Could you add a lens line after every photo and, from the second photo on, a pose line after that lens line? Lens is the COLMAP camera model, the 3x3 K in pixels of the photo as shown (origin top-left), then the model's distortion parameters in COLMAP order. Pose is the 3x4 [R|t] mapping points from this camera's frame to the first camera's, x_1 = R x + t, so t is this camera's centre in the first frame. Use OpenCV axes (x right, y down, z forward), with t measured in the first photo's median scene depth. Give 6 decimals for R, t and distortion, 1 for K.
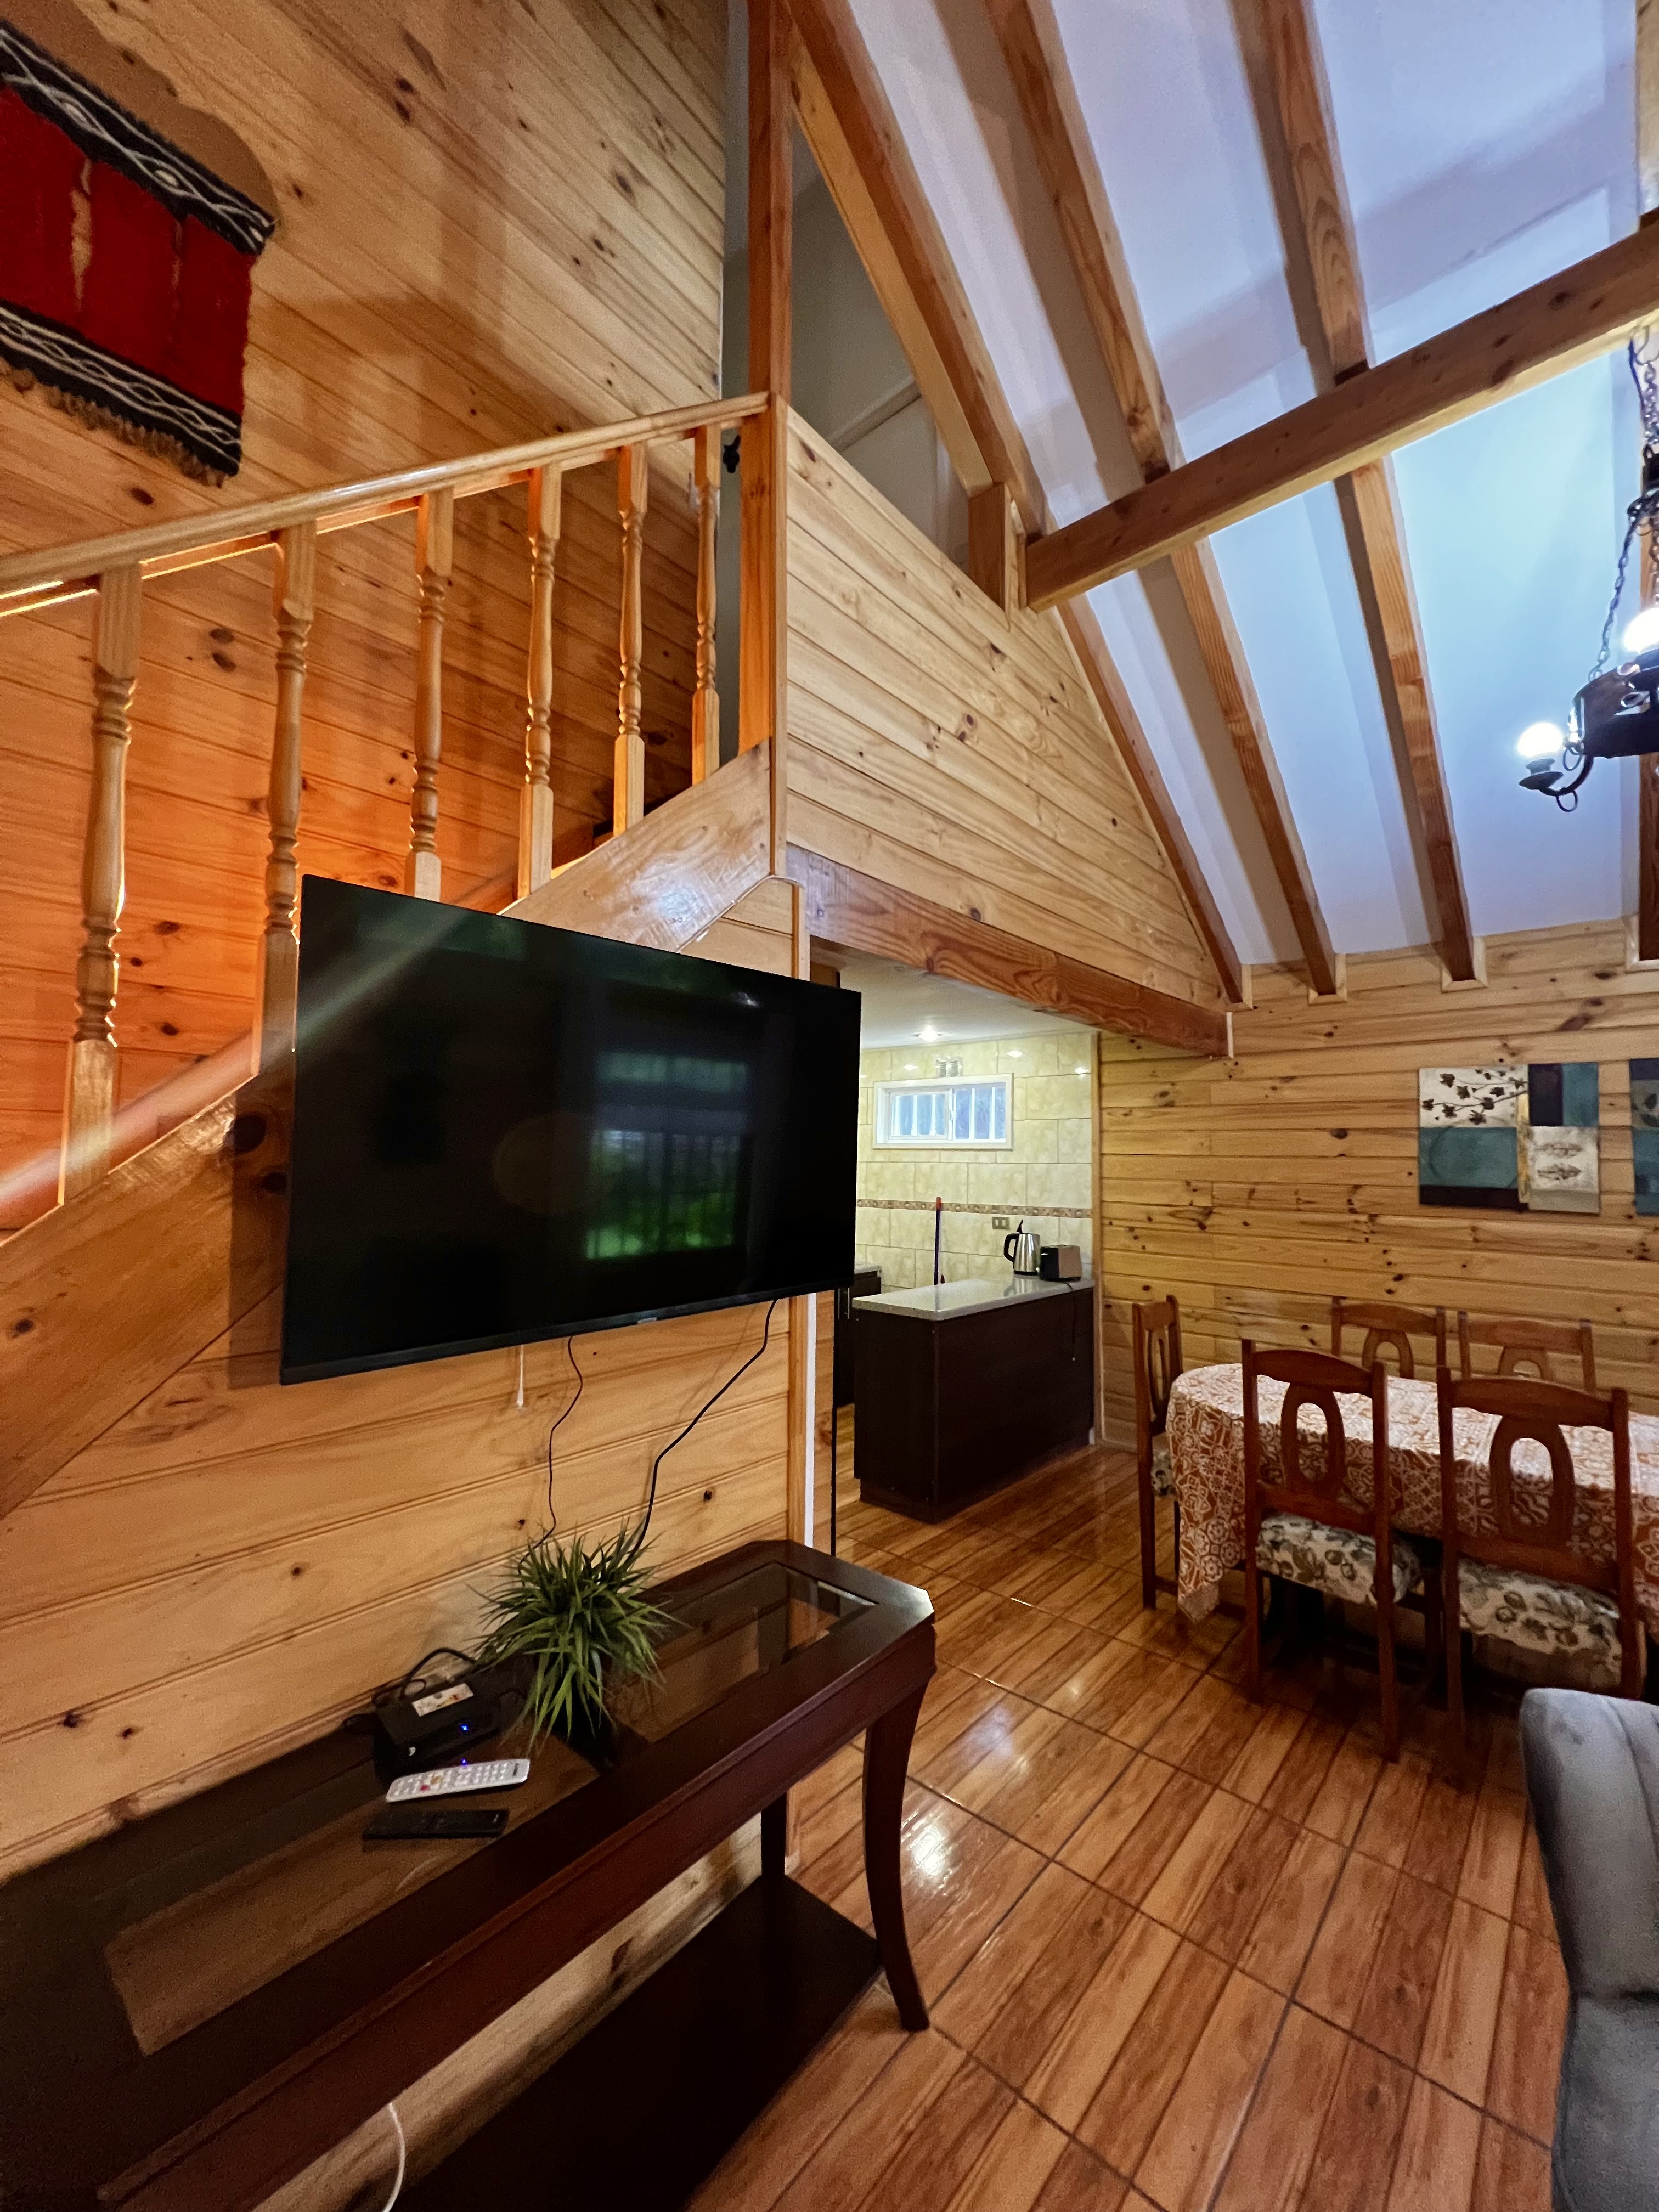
lens RADIAL K [[877.2, 0, 816.7], [0, 877.2, 1119.4], [0, 0, 1]] dist [0.002656, -0.000064]
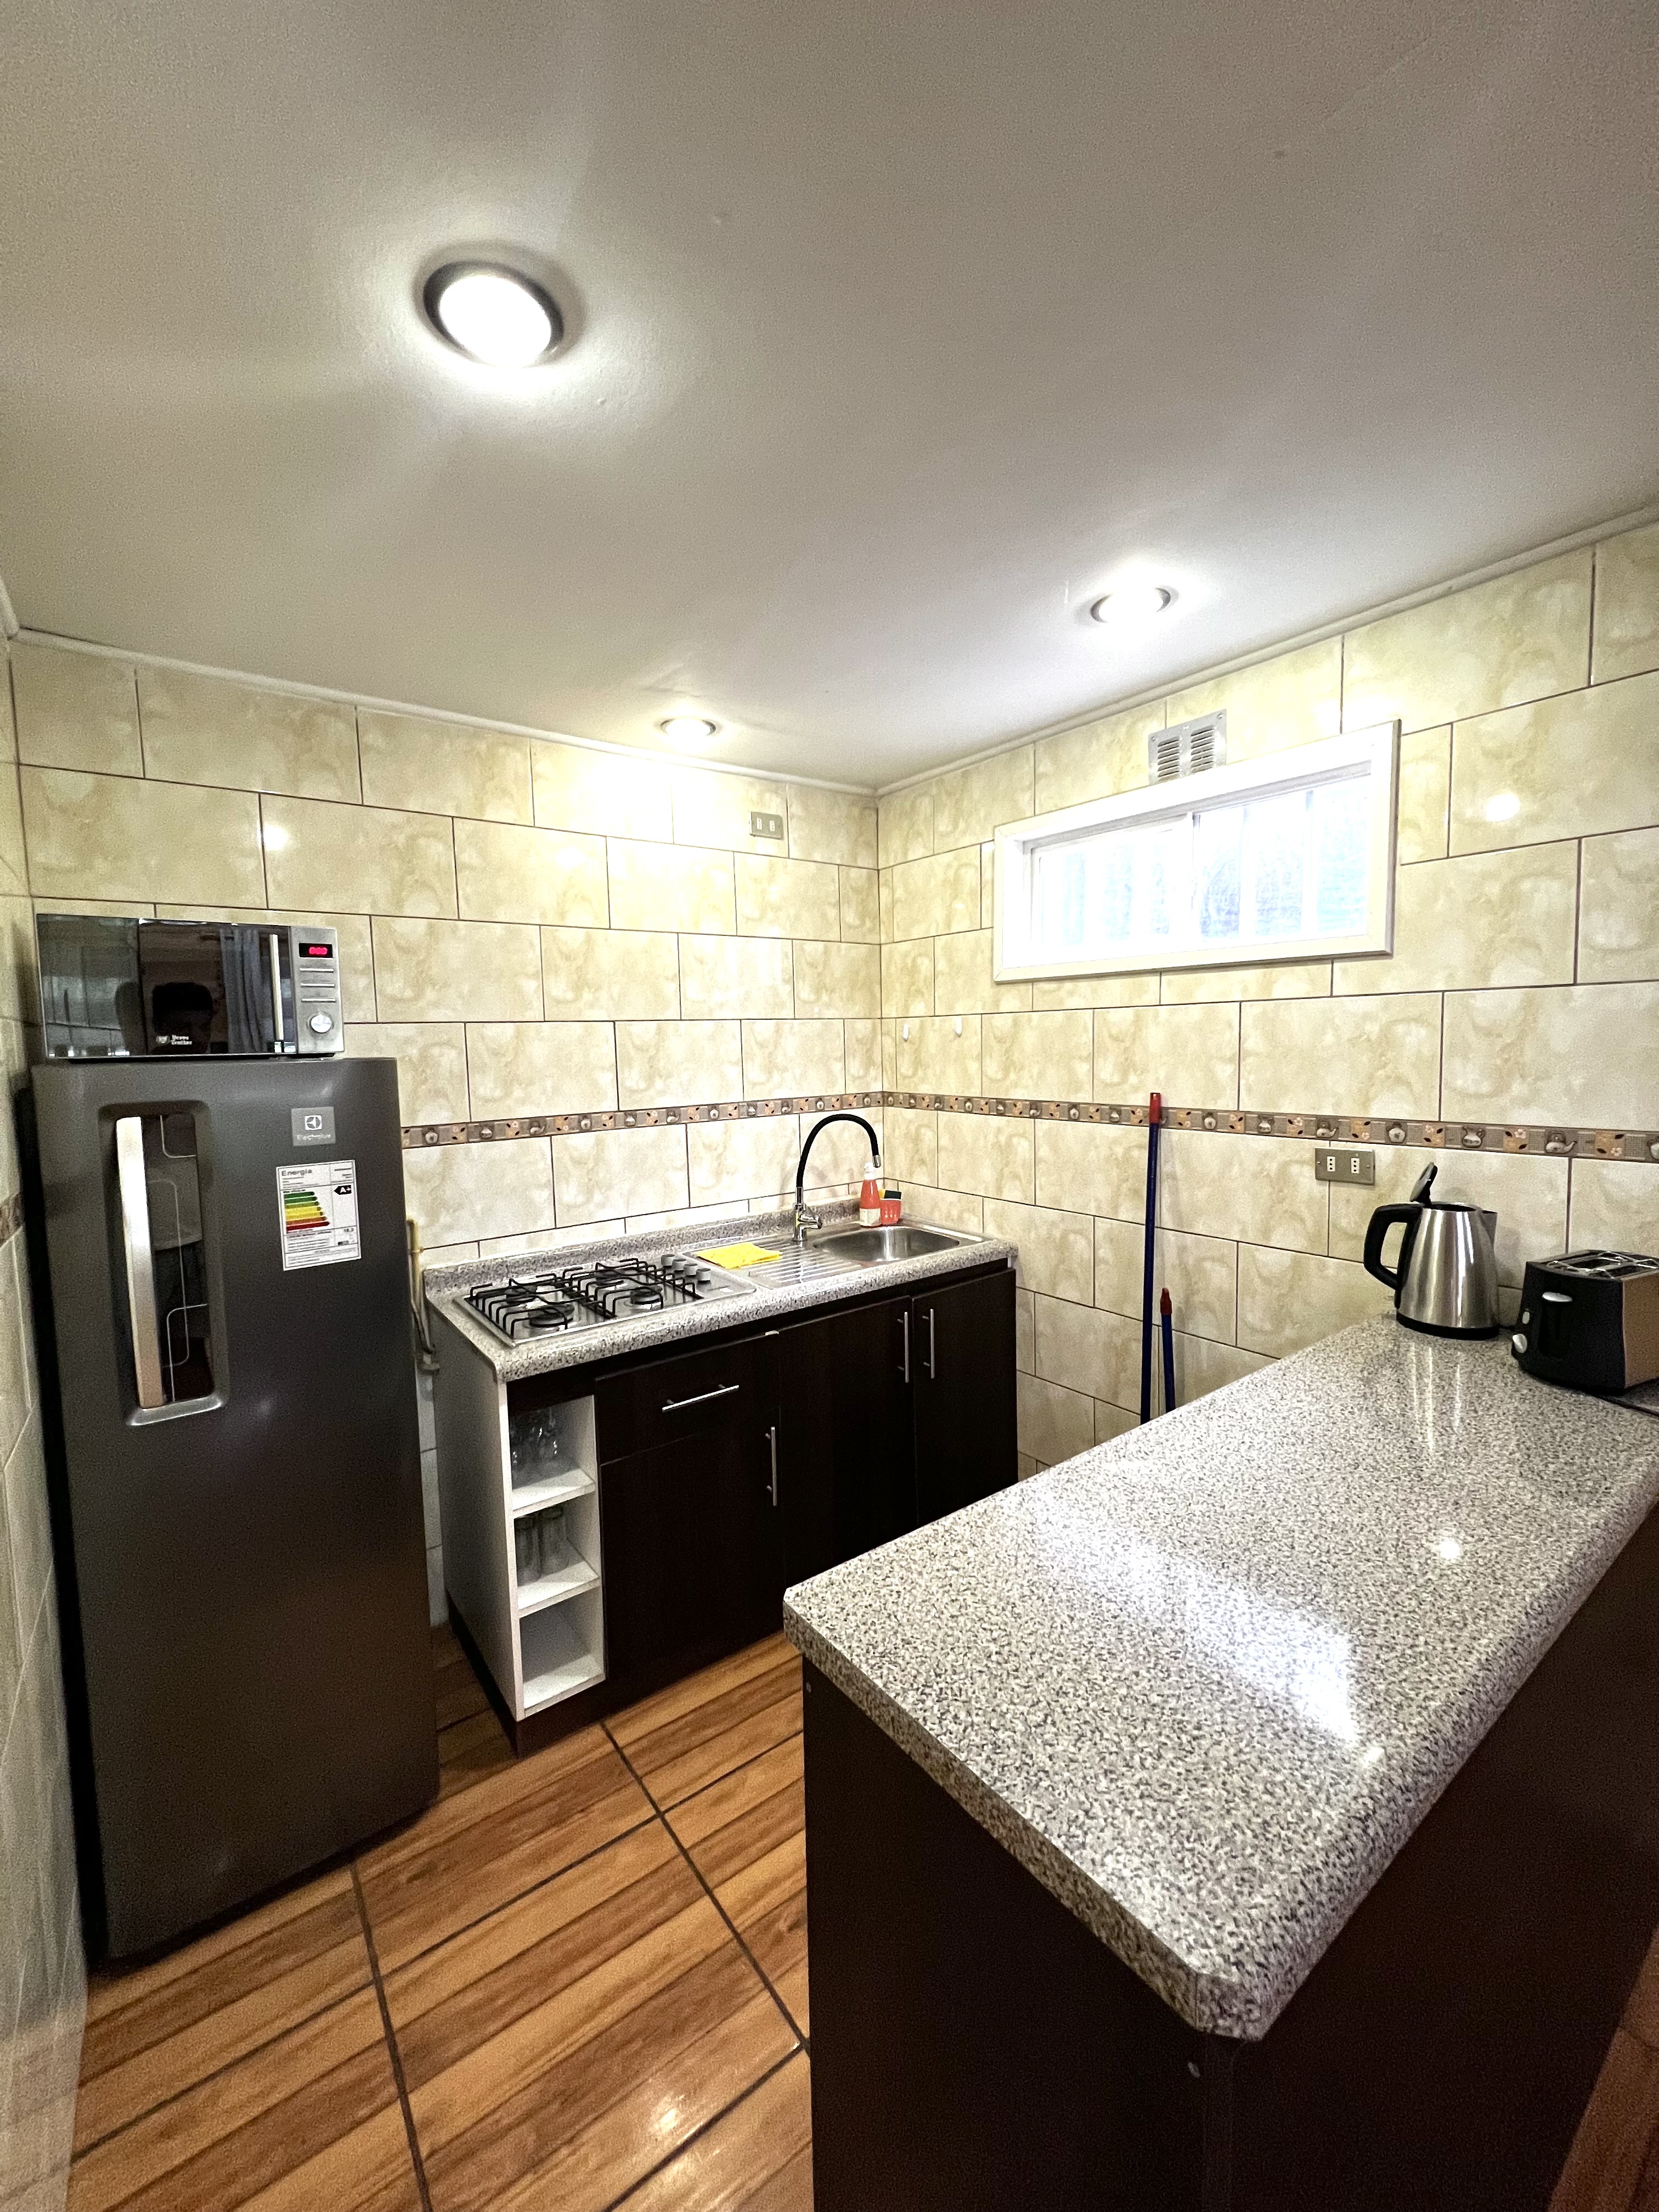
lens RADIAL K [[877.2, 0, 817.7], [0, 877.2, 1103.3], [0, 0, 1]] dist [0.002656, -0.000064]
pose [[0.977392, -0.015775, -0.210847, 0.077565], [0.041917, 0.991877, 0.120100, 0.041626], [0.207239, -0.126223, 0.970113, 0.617401]]
